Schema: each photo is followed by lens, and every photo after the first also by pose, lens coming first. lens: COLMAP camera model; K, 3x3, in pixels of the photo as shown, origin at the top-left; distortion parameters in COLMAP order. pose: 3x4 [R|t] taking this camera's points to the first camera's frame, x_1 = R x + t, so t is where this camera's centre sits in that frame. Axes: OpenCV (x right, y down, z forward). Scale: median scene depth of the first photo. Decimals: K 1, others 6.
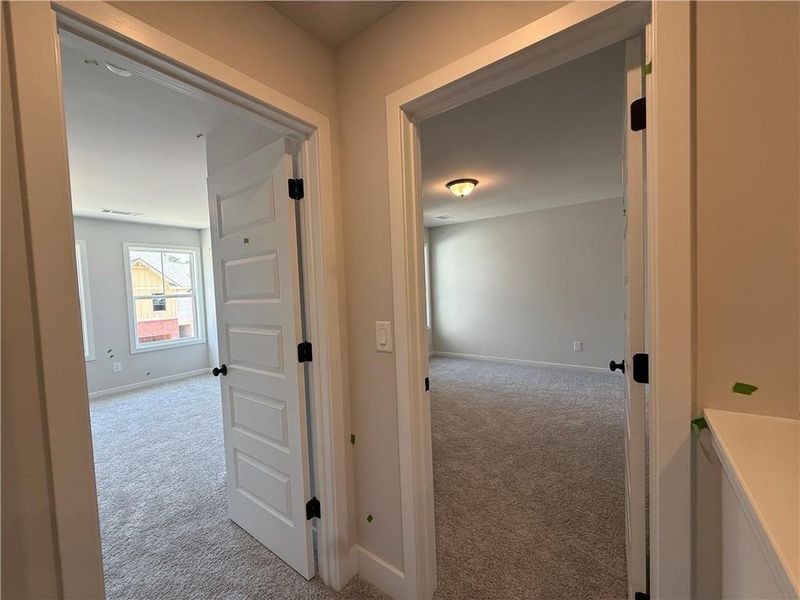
lens RADIAL K [[320.0, 0, 396.4], [0, 320.0, 301.7], [0, 0, 1]] dist [0.000064, 0.000074]
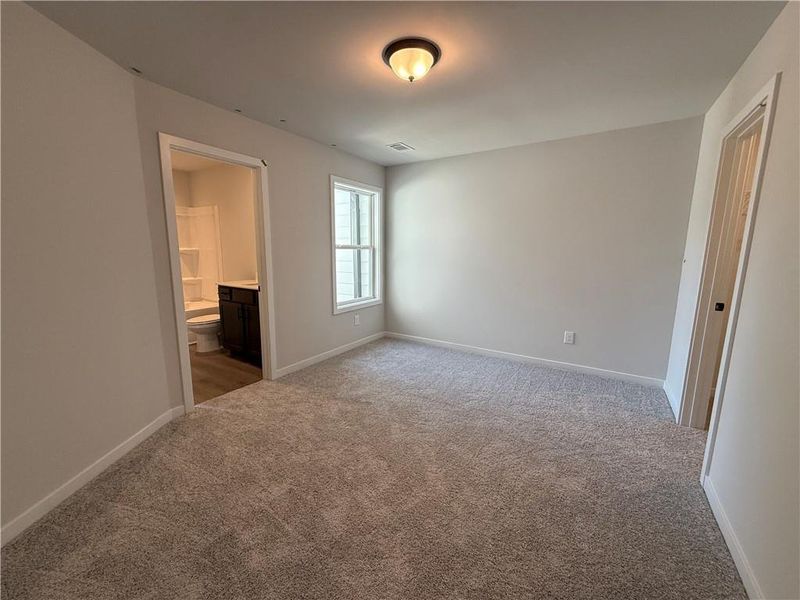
lens RADIAL K [[320.0, 0, 396.4], [0, 320.0, 301.7], [0, 0, 1]] dist [0.000064, 0.000074]
pose [[0.996933, 0.036863, 0.069040, 0.135390], [-0.044360, 0.992896, 0.110403, -0.008756], [-0.064479, -0.113127, 0.991486, 0.358145]]
